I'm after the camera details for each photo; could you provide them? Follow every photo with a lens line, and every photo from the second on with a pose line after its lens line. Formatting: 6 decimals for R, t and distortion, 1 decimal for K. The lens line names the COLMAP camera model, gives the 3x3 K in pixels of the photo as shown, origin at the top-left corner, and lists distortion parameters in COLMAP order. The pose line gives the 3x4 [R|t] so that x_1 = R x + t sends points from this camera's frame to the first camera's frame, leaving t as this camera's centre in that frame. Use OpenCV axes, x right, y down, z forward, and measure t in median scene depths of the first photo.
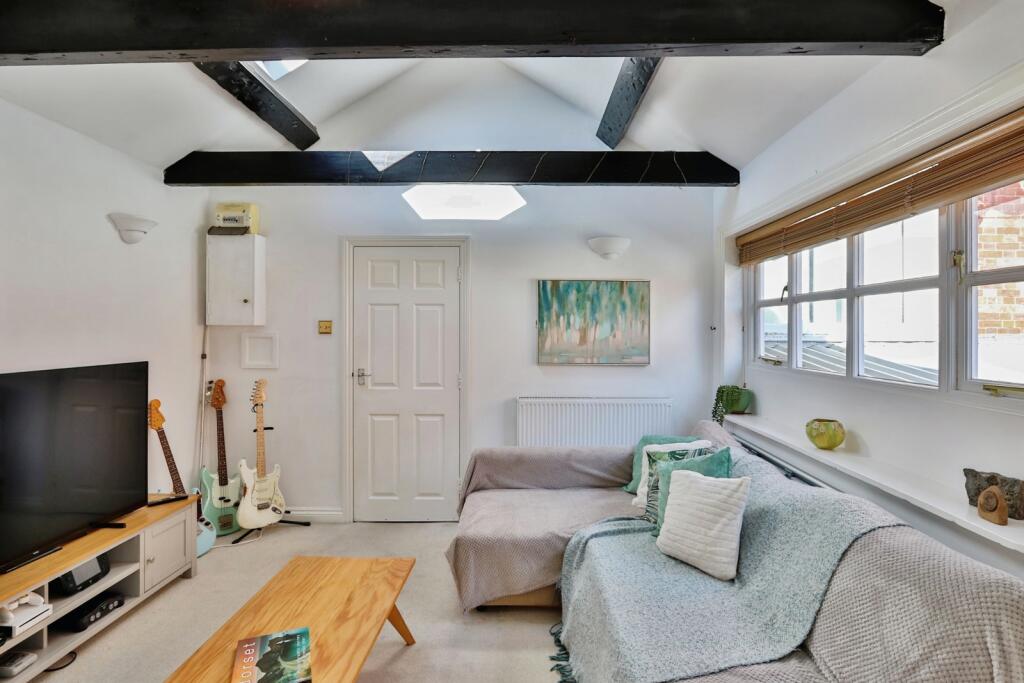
lens RADIAL K [[557.4, 0, 520.6], [0, 557.4, 330.7], [0, 0, 1]] dist [-0.017824, 0.002057]
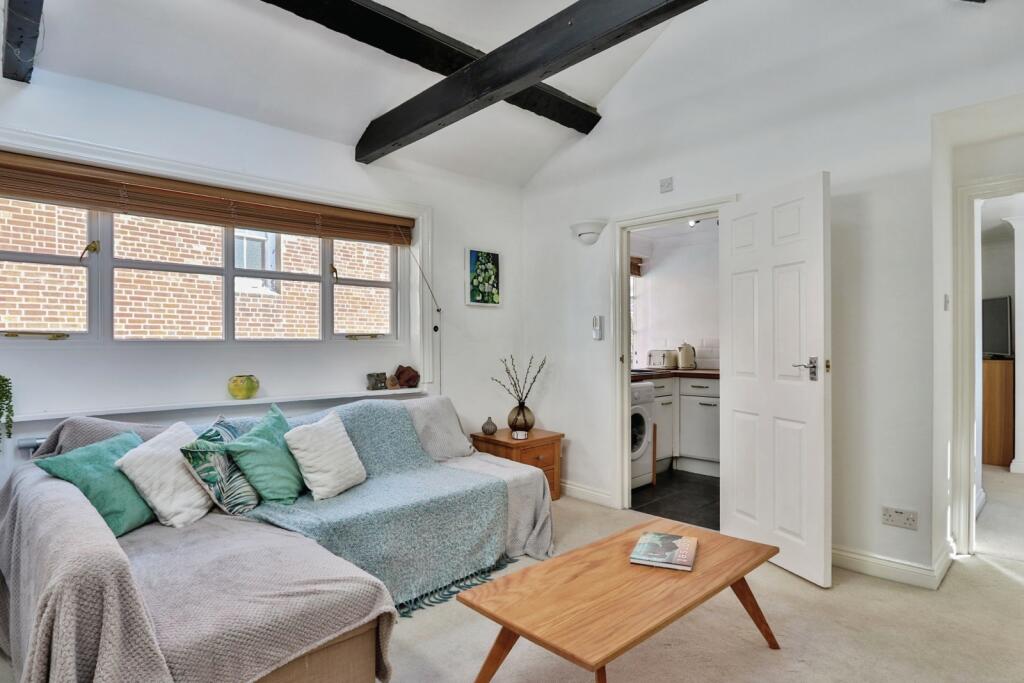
lens RADIAL K [[557.4, 0, 505.1], [0, 557.4, 346.0], [0, 0, 1]] dist [-0.017824, 0.002057]
pose [[-0.692934, -0.005181, 0.720982, -0.491277], [0.000348, 0.999972, 0.007520, 0.059182], [-0.721001, 0.005462, -0.692913, 0.951706]]
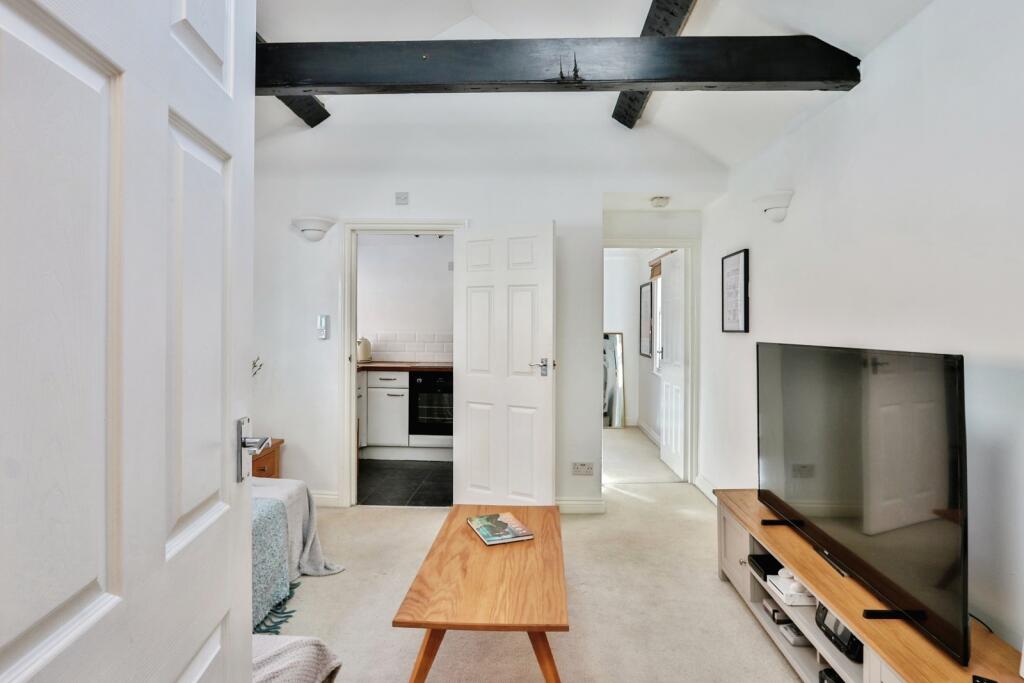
lens RADIAL K [[557.4, 0, 511.9], [0, 557.4, 324.4], [0, 0, 1]] dist [-0.017824, 0.002057]
pose [[-0.999234, -0.009855, 0.037865, -0.239727], [-0.009911, 0.999950, -0.001304, 0.024410], [-0.037851, -0.001679, -0.999282, 1.117628]]
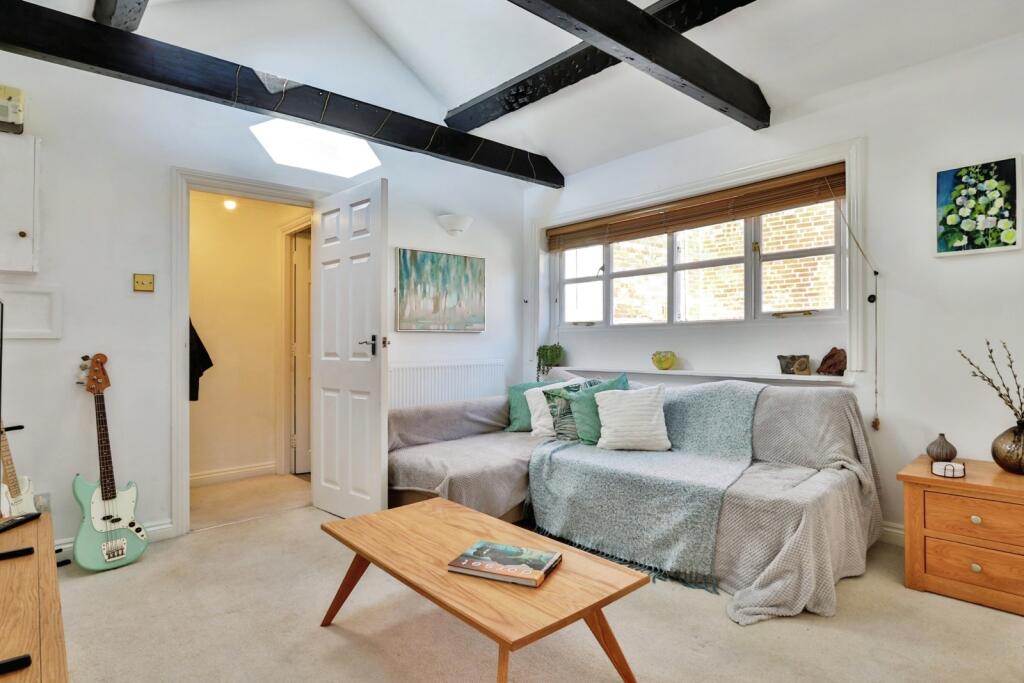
lens RADIAL K [[557.4, 0, 548.2], [0, 557.4, 343.6], [0, 0, 1]] dist [-0.017824, 0.002057]
pose [[0.713073, -0.019381, 0.700822, -0.501389], [0.017851, 0.999796, 0.009486, 0.080798], [-0.700862, 0.005747, 0.713274, 0.087773]]
